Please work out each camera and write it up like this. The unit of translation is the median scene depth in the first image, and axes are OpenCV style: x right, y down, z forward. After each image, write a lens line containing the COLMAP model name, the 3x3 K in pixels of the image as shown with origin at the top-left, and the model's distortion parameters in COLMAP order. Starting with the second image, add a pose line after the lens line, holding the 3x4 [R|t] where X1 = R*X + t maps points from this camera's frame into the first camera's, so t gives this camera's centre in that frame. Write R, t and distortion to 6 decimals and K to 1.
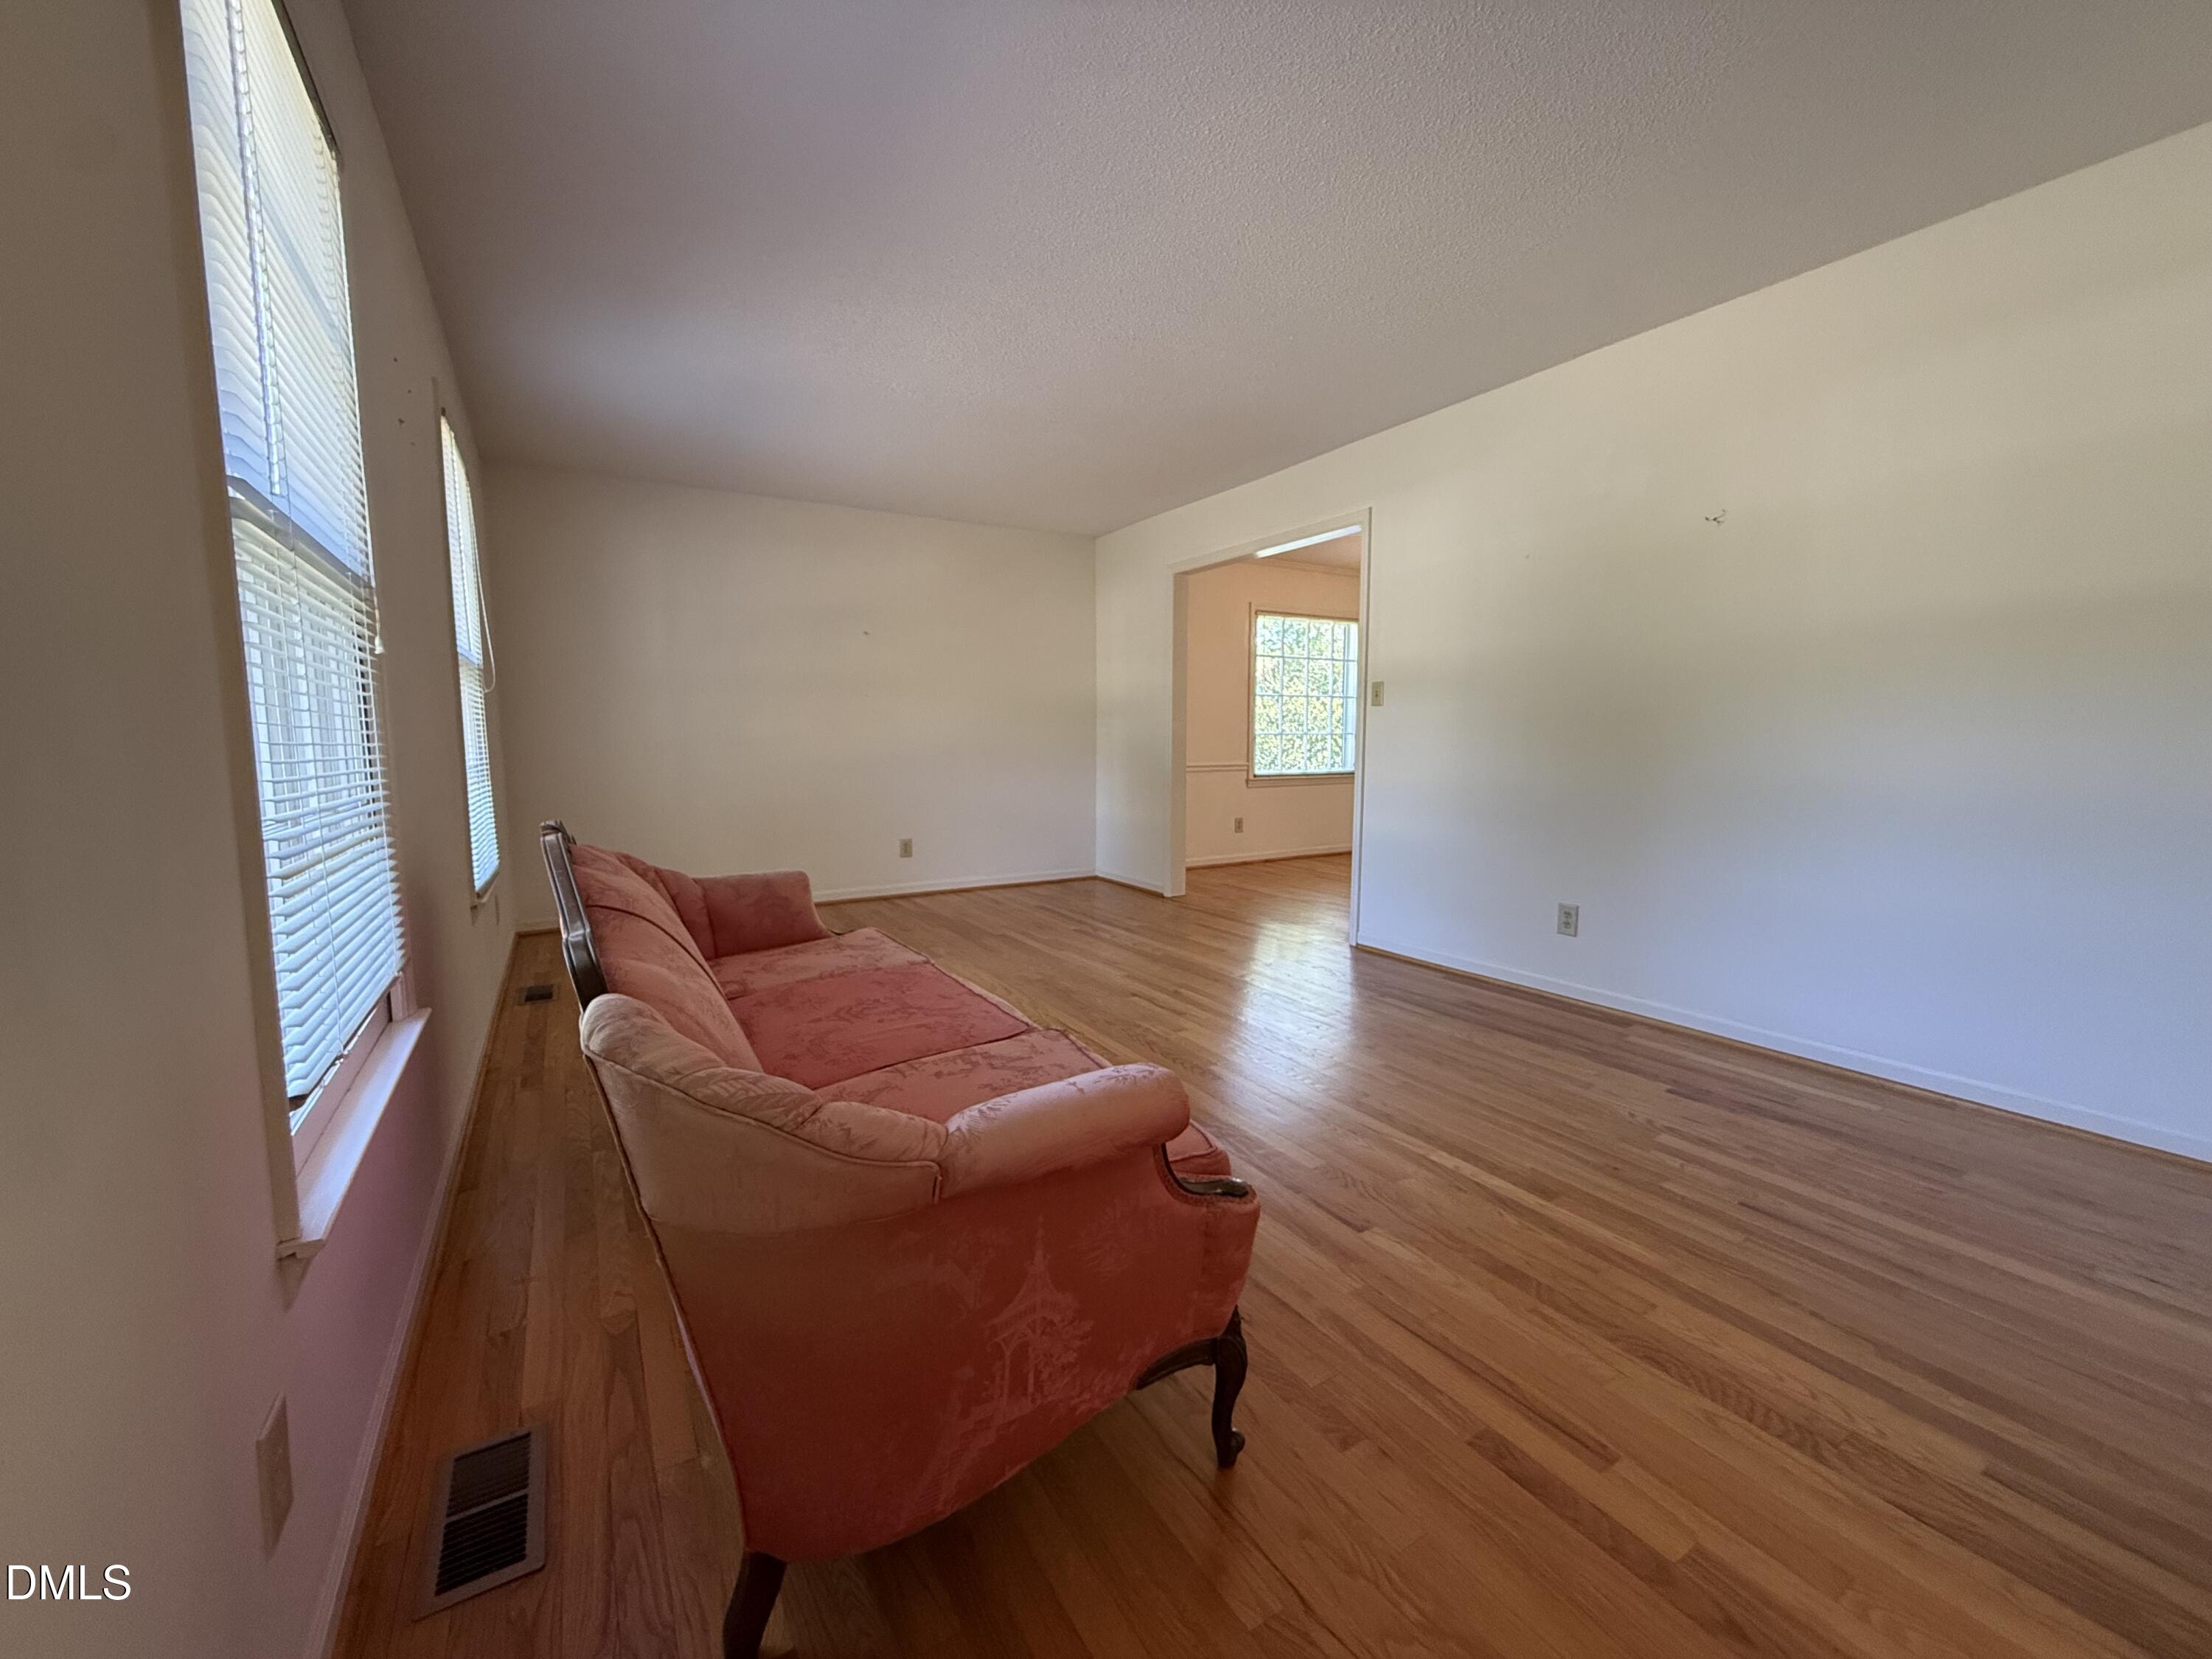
lens RADIAL K [[880.6, 0, 1100.0], [0, 880.6, 828.2], [0, 0, 1]] dist [0.000616, 0.000056]
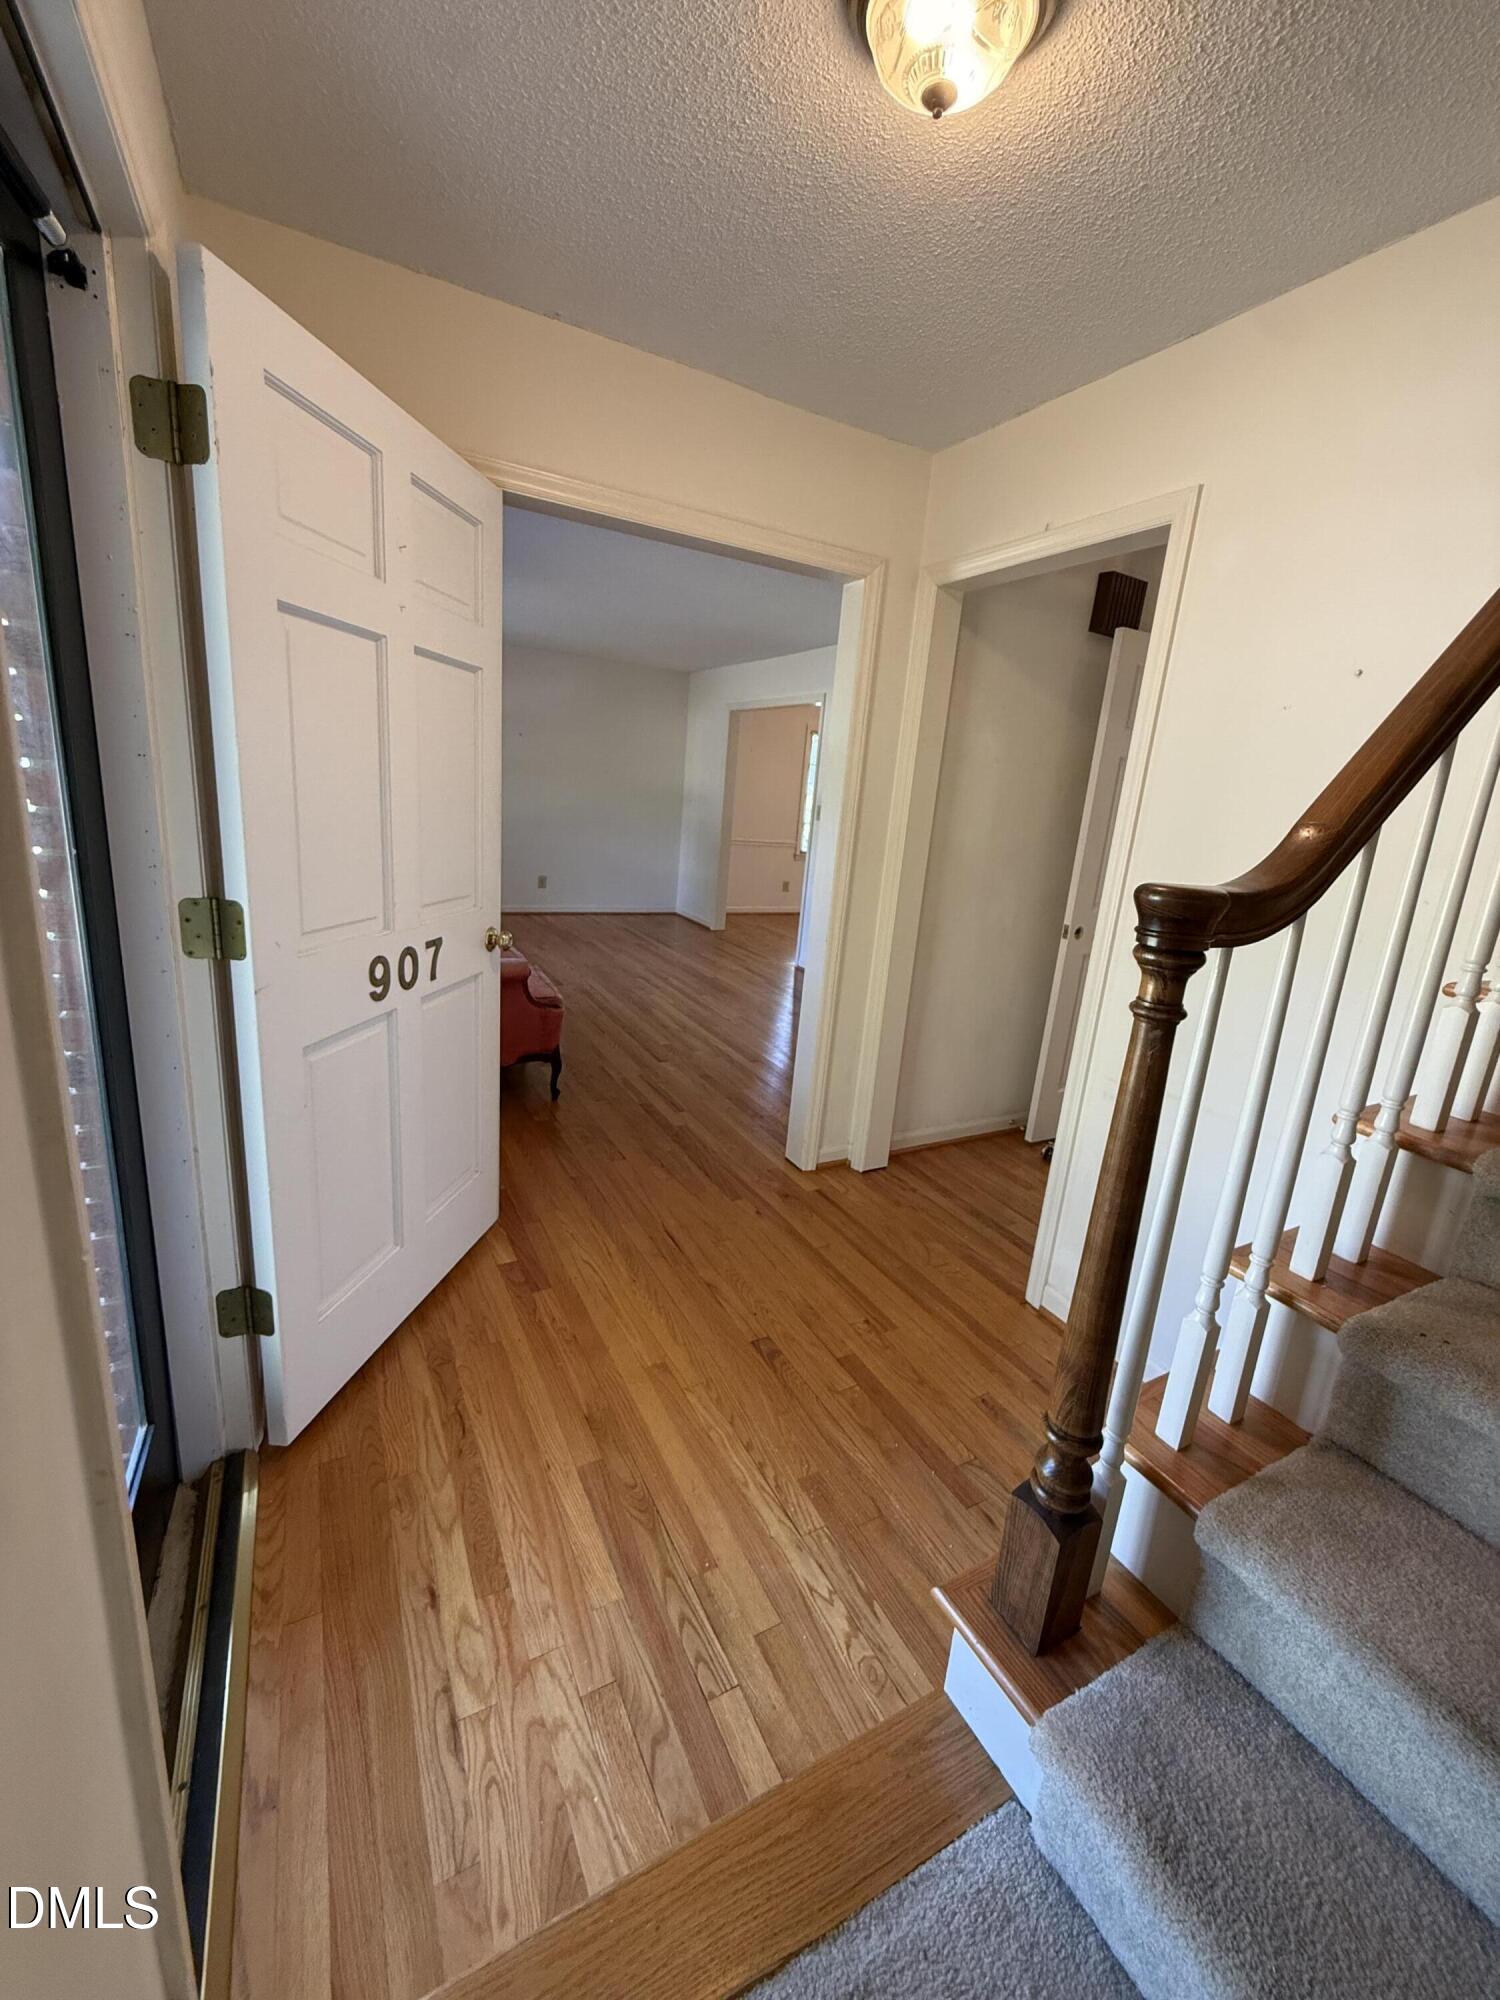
lens RADIAL K [[802.3, 0, 744.9], [0, 802.3, 992.5], [0, 0, 1]] dist [0.000377, 0.000012]
pose [[0.994653, 0.095460, -0.039409, 0.238090], [-0.088748, 0.985216, 0.146535, -0.027697], [0.052815, -0.142254, 0.988420, -0.450014]]
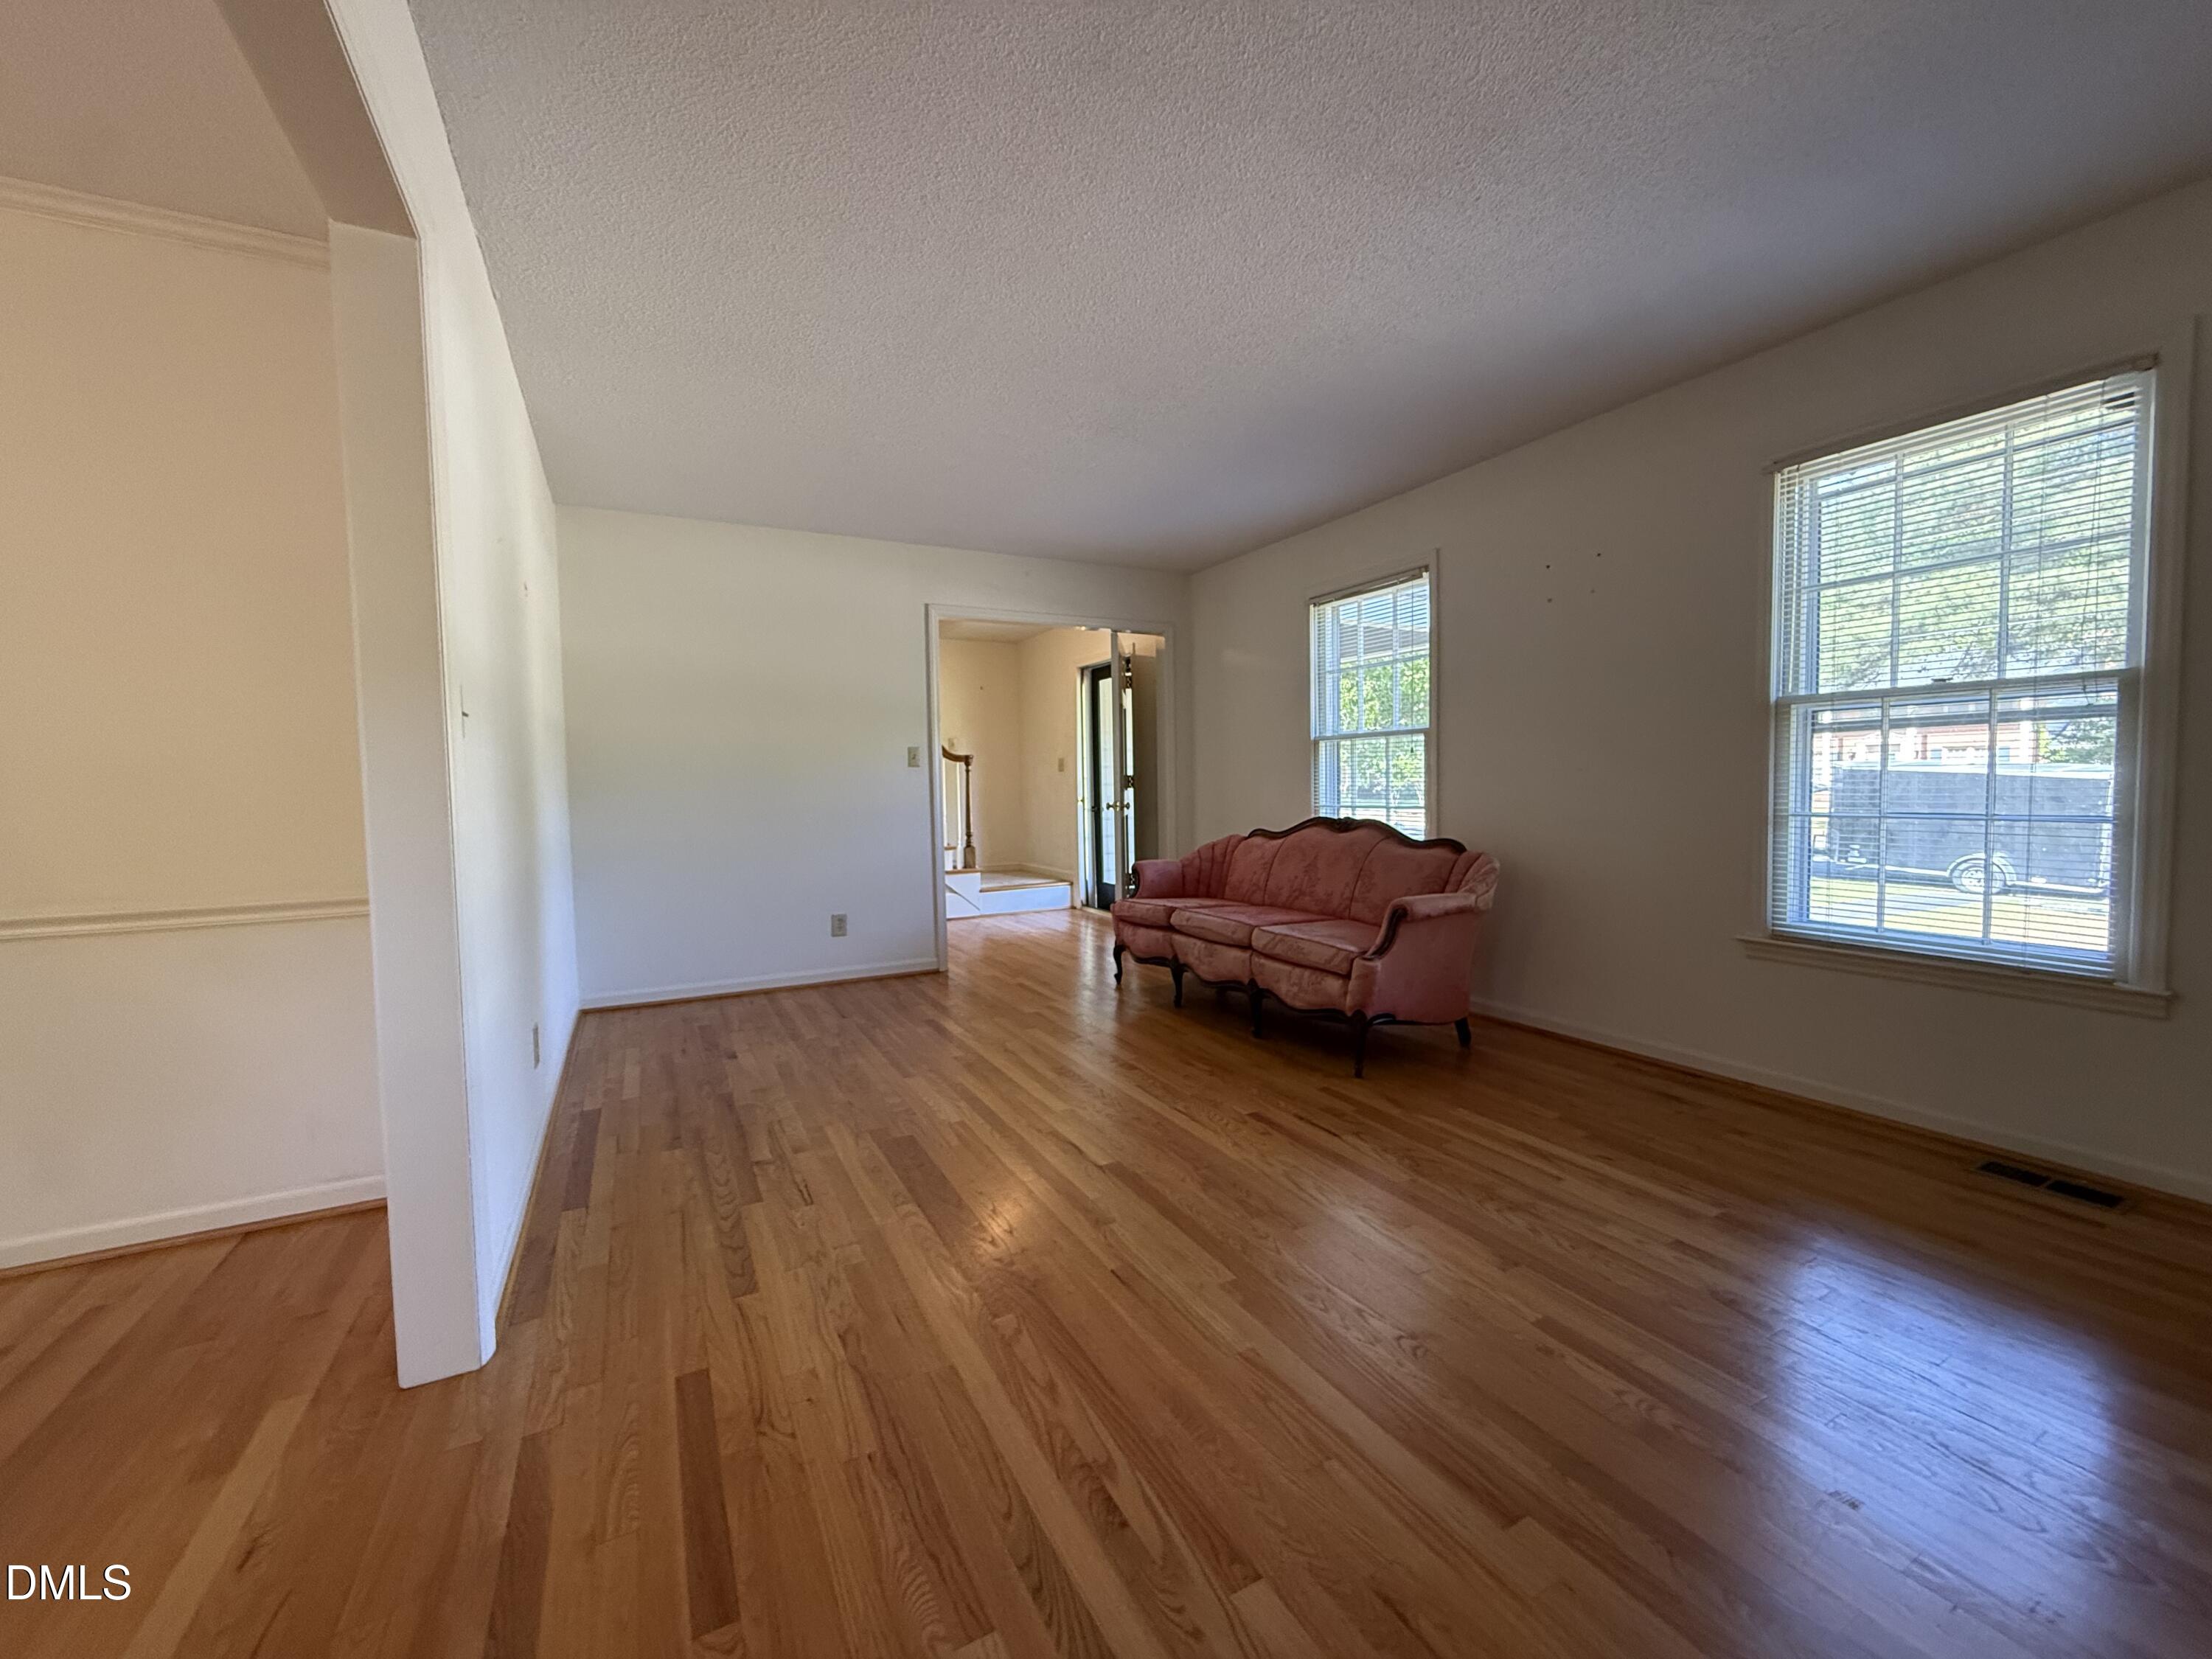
lens RADIAL K [[880.6, 0, 1100.0], [0, 880.6, 828.2], [0, 0, 1]] dist [0.000616, 0.000056]
pose [[-0.998325, 0.017494, 0.055146, 0.001855], [0.025886, 0.987518, 0.155367, -0.134032], [-0.051740, 0.156534, -0.986316, 1.231107]]
